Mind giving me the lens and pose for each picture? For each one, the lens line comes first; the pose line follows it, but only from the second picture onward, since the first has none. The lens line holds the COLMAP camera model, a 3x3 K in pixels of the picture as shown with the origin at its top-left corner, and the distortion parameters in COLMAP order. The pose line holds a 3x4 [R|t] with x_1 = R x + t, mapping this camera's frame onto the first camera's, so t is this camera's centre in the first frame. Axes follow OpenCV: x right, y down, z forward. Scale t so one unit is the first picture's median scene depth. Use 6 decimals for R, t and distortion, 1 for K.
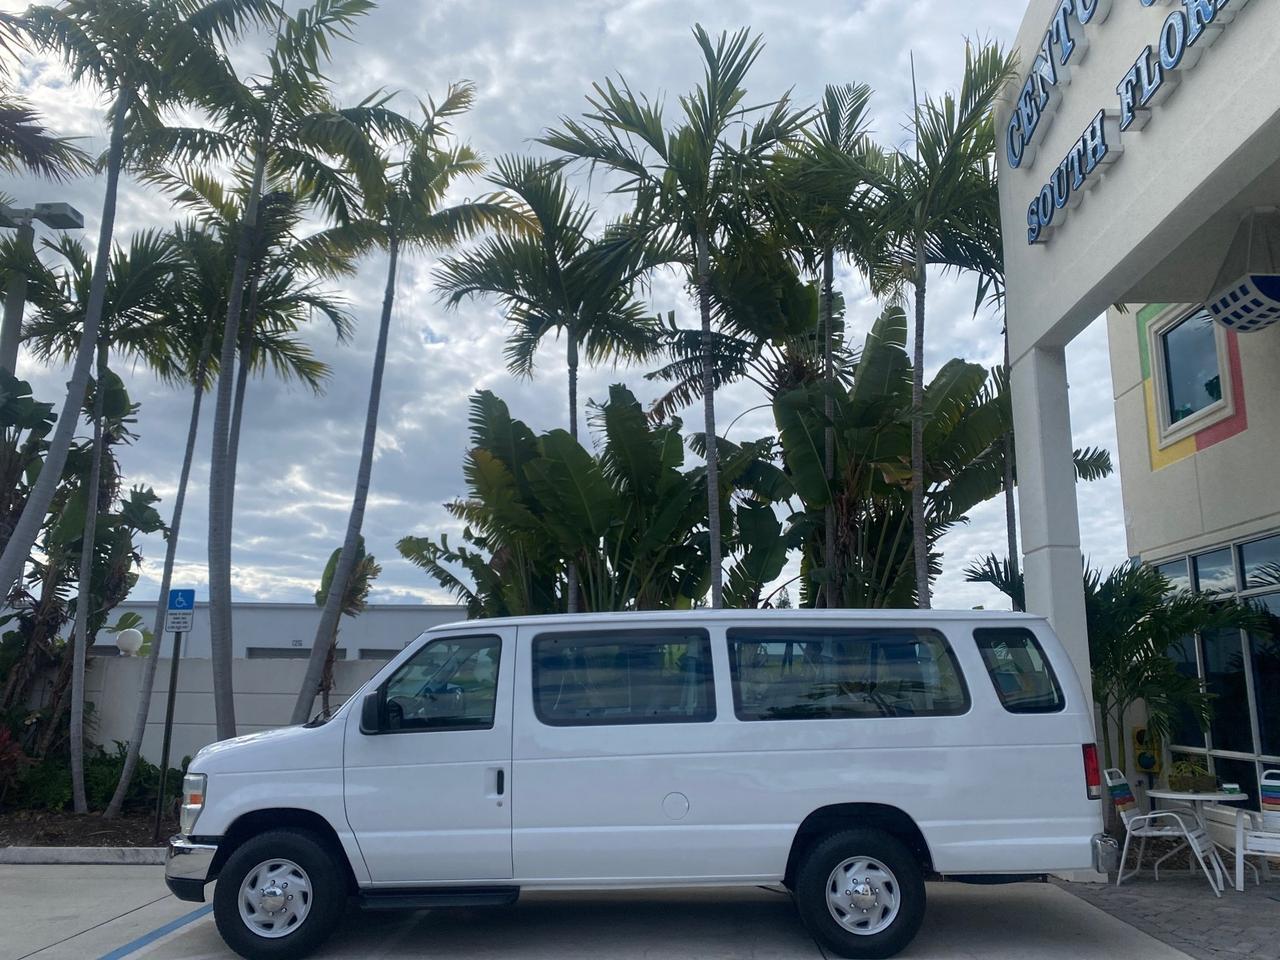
lens RADIAL K [[984.9, 0, 629.9], [0, 984.9, 473.5], [0, 0, 1]] dist [0.014873, -0.015982]
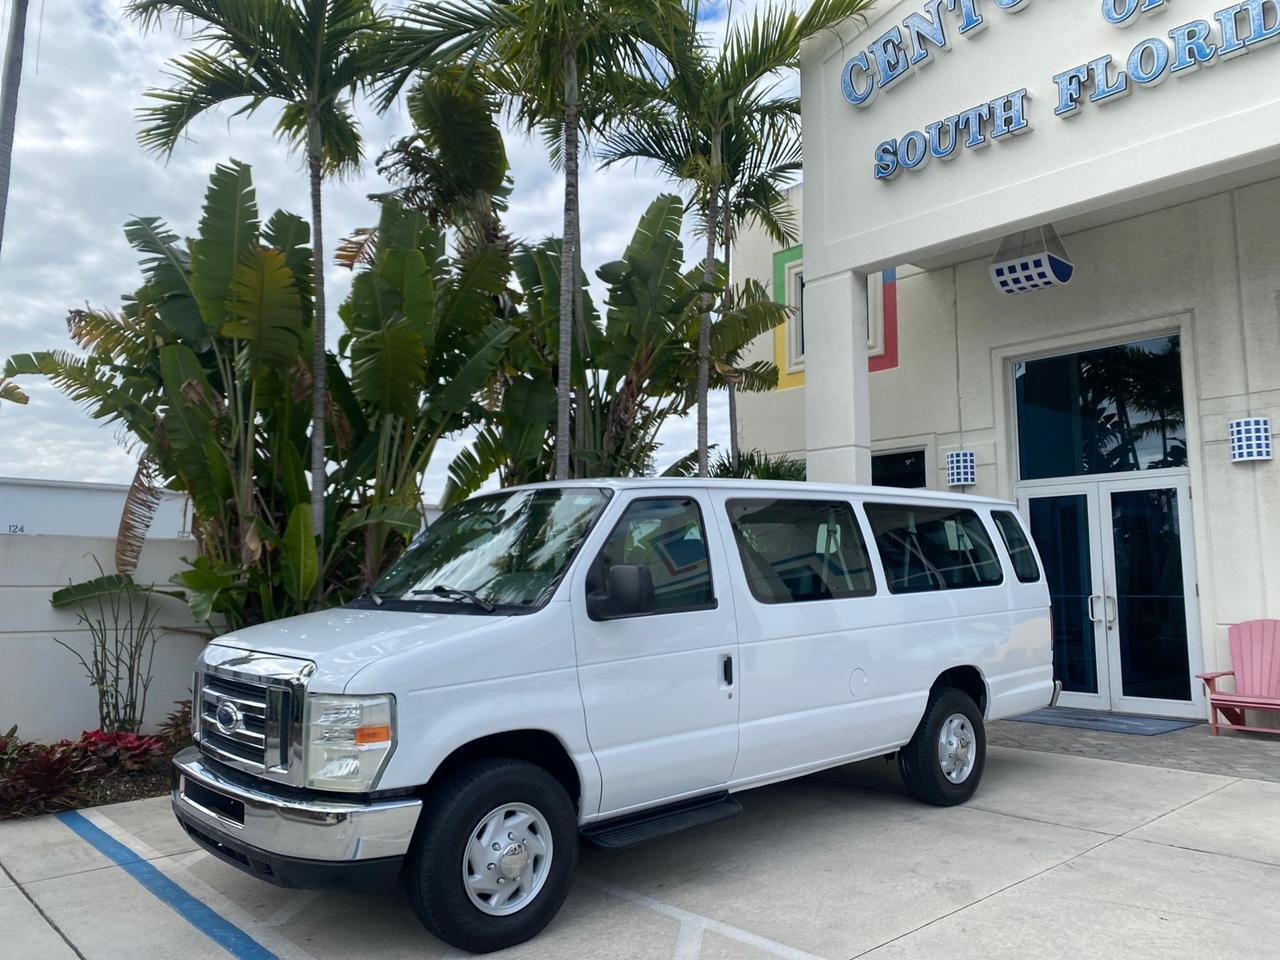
lens RADIAL K [[984.9, 0, 638.3], [0, 984.9, 472.0], [0, 0, 1]] dist [0.014873, -0.015982]
pose [[0.725570, 0.066340, 0.684943, -0.704460], [-0.135429, 0.989642, 0.047611, 0.109173], [-0.674690, -0.127307, 0.727039, 0.434407]]
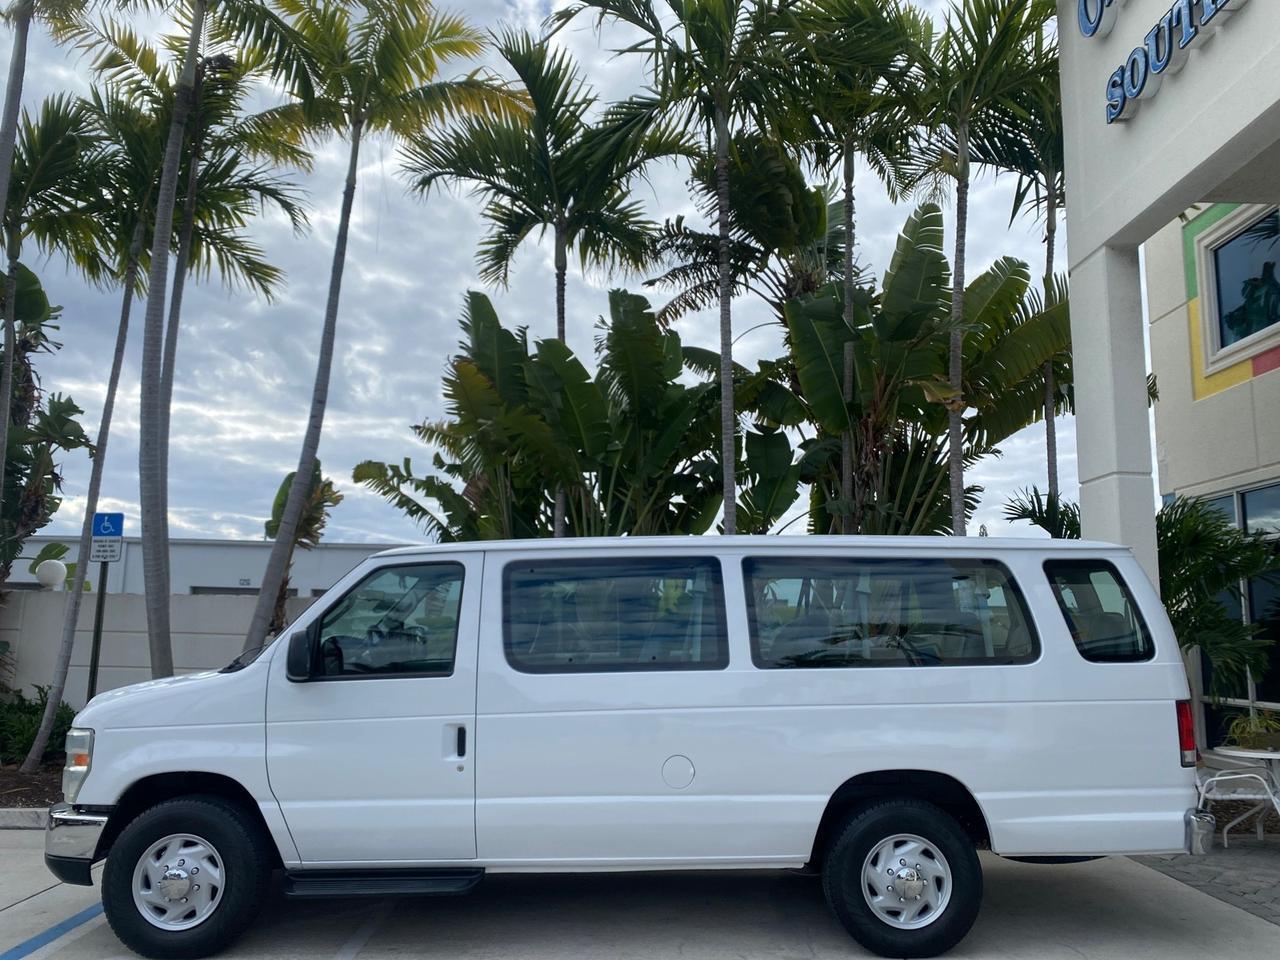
lens RADIAL K [[984.9, 0, 649.8], [0, 984.9, 478.2], [0, 0, 1]] dist [0.014873, -0.015982]
pose [[0.999179, 0.016055, 0.037184, -0.010959], [-0.018181, 0.998177, 0.057557, 0.045577], [-0.036192, -0.058186, 0.997650, 0.188387]]
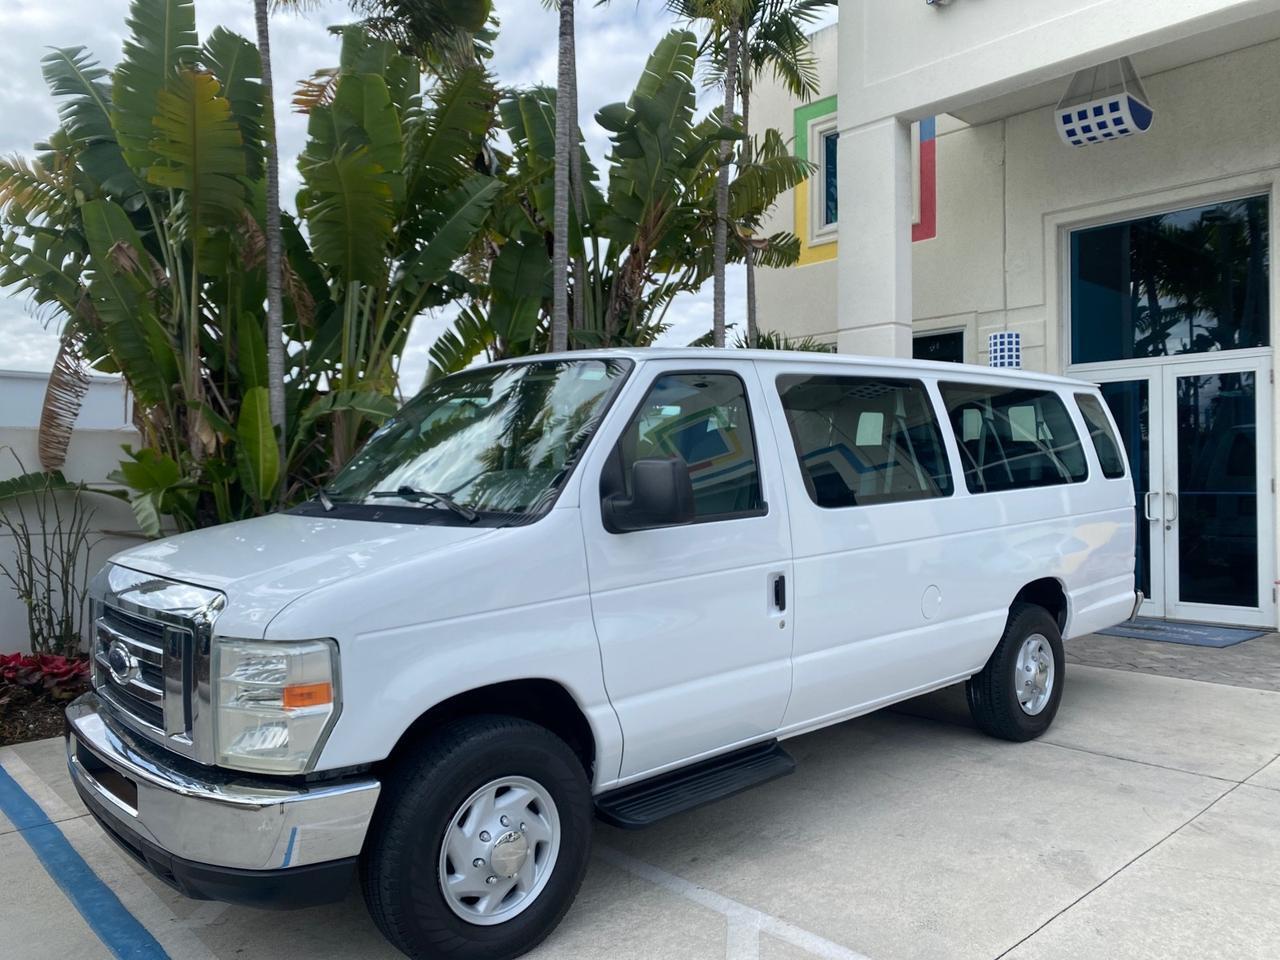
lens RADIAL K [[984.9, 0, 639.0], [0, 984.9, 473.1], [0, 0, 1]] dist [0.014873, -0.015982]
pose [[0.720345, -0.008452, 0.693565, -0.595951], [-0.134737, 0.979173, 0.151873, 0.138417], [-0.680404, -0.202850, 0.704204, 0.575173]]
